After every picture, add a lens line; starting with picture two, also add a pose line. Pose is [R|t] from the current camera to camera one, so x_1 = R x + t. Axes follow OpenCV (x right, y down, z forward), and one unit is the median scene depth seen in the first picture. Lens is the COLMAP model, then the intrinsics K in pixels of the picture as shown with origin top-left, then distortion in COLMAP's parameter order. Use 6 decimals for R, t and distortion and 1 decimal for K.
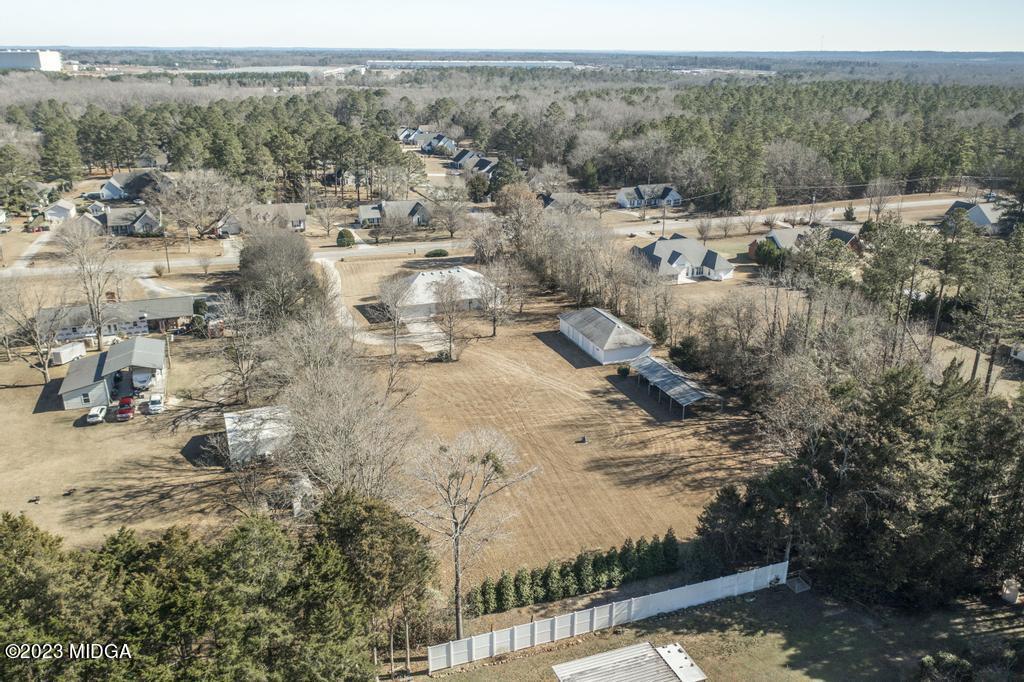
lens RADIAL K [[801.0, 0, 512.0], [0, 801.0, 341.0], [0, 0, 1]] dist [-0.011286, 0.001542]
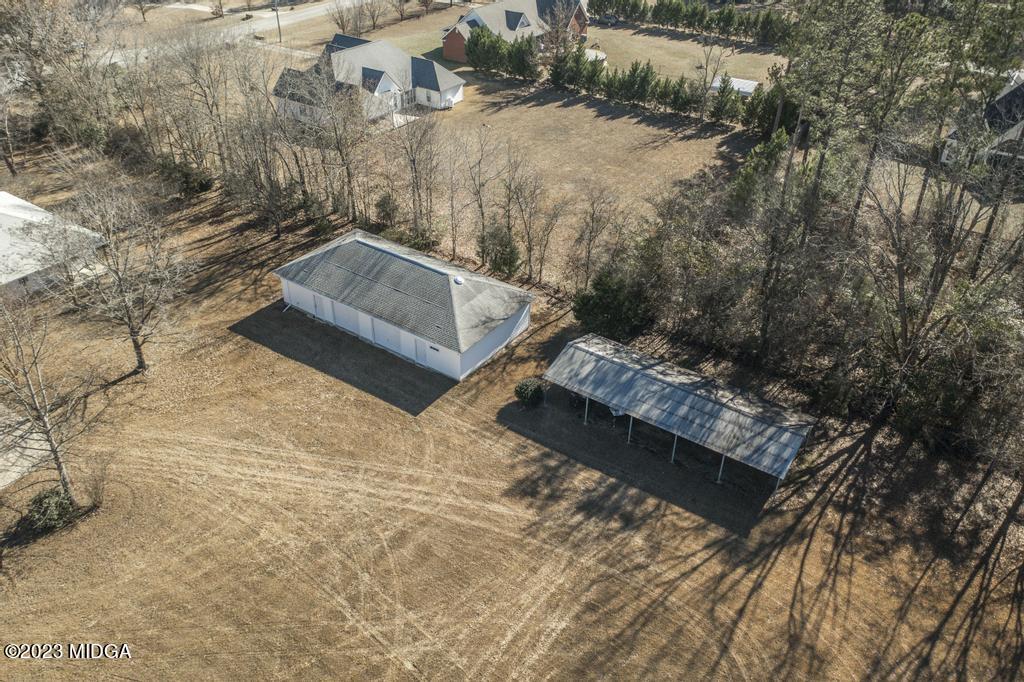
lens RADIAL K [[801.0, 0, 512.0], [0, 801.0, 341.0], [0, 0, 1]] dist [-0.011286, 0.001542]
pose [[0.814695, -0.315012, 0.486868, -0.033426], [0.182423, 0.936183, 0.300472, -0.057213], [-0.550450, -0.155977, 0.820168, 0.310803]]
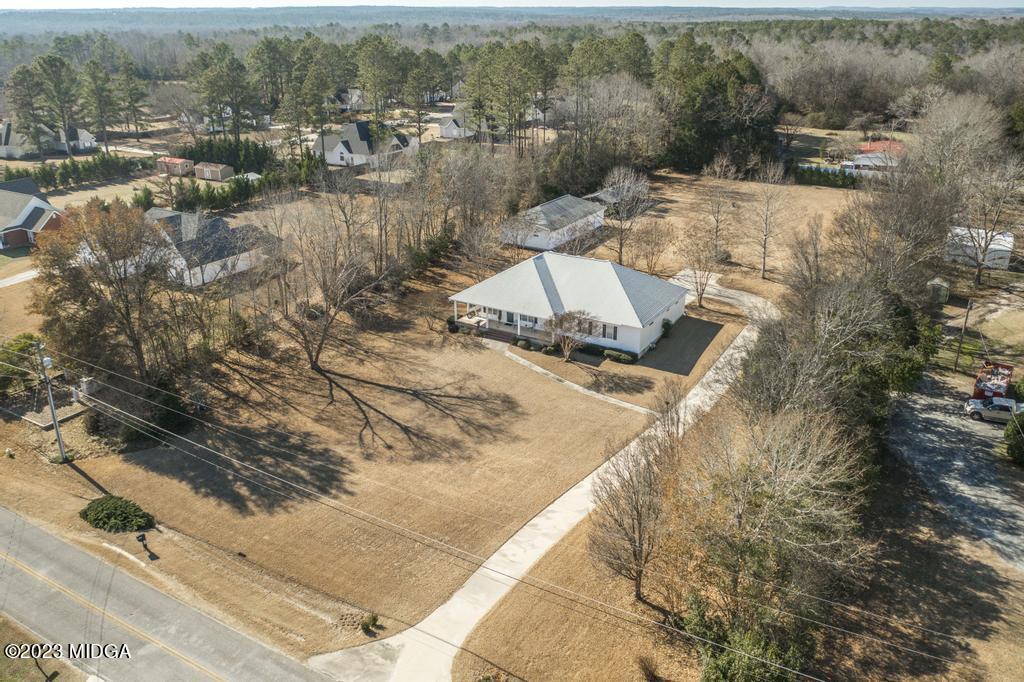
lens RADIAL K [[824.0, 0, 512.0], [0, 824.0, 341.0], [0, 0, 1]] dist [-0.006937, -0.004769]
pose [[-0.621169, -0.299251, 0.724291, -0.304243], [0.265403, 0.789277, 0.553718, -0.228581], [-0.737367, 0.536182, -0.410852, 0.786018]]
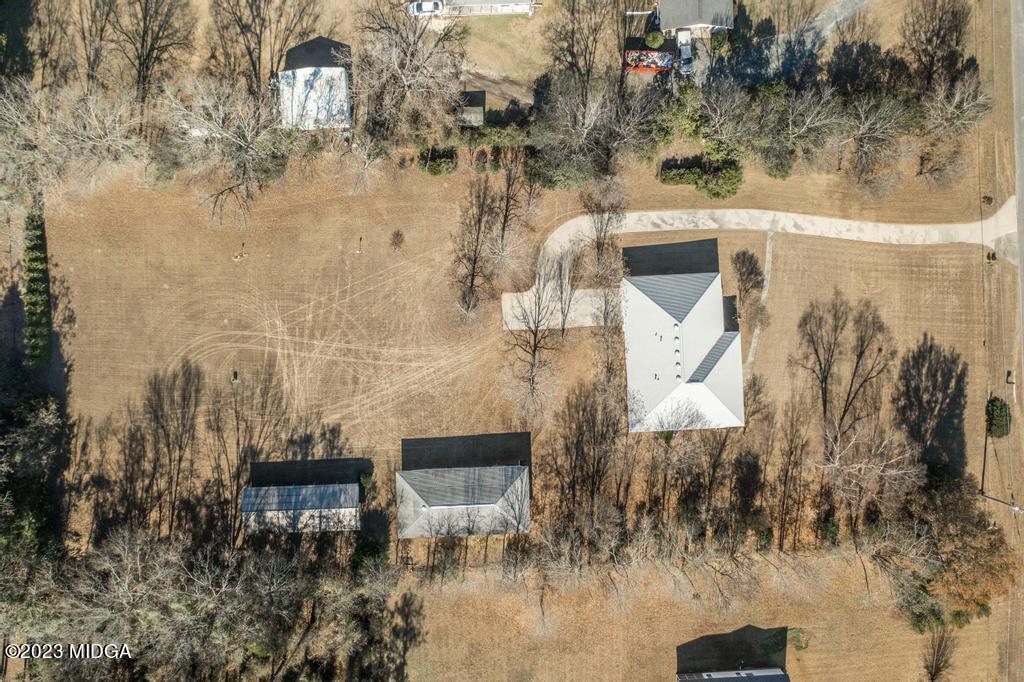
lens RADIAL K [[825.7, 0, 513.7], [0, 825.7, 320.5], [0, 0, 1]] dist [-0.005034, -0.009266]
pose [[-0.306713, 0.951743, -0.010633, -0.037638], [-0.365684, -0.107518, 0.924508, -0.423977], [0.878750, 0.287447, 0.381014, 0.347813]]
